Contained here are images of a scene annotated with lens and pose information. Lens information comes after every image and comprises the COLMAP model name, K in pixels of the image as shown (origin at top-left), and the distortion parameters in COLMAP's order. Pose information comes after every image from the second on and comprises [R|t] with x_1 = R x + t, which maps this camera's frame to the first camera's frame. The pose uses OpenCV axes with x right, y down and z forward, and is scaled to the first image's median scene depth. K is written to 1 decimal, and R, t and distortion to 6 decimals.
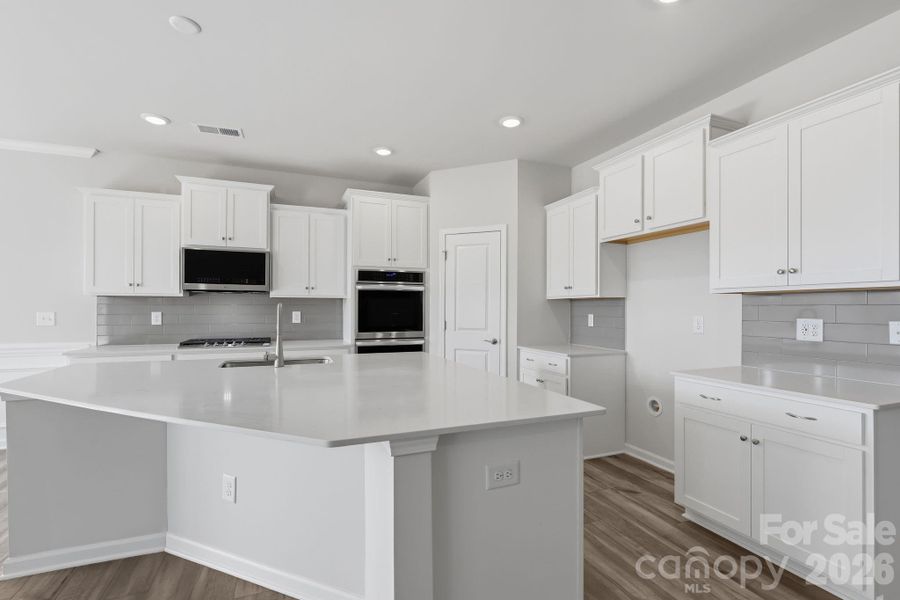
lens RADIAL K [[413.8, 0, 445.9], [0, 413.8, 305.6], [0, 0, 1]] dist [0.002833, 0.000169]
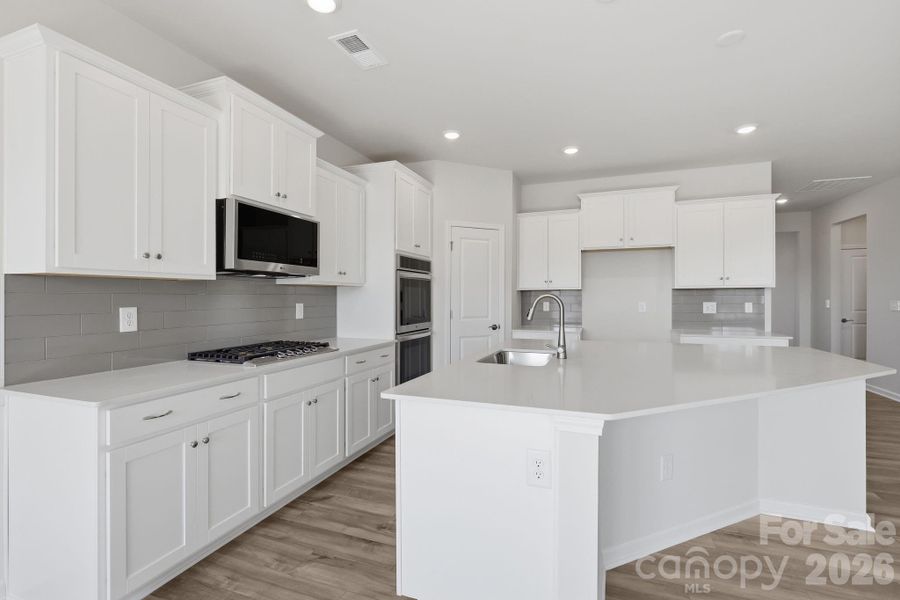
lens RADIAL K [[413.8, 0, 446.7], [0, 413.8, 295.5], [0, 0, 1]] dist [0.002833, 0.000169]
pose [[0.677597, -0.000725, 0.735433, -0.813980], [-0.000586, 0.999999, 0.001526, -0.001313], [-0.735433, -0.001465, 0.677596, 0.334000]]
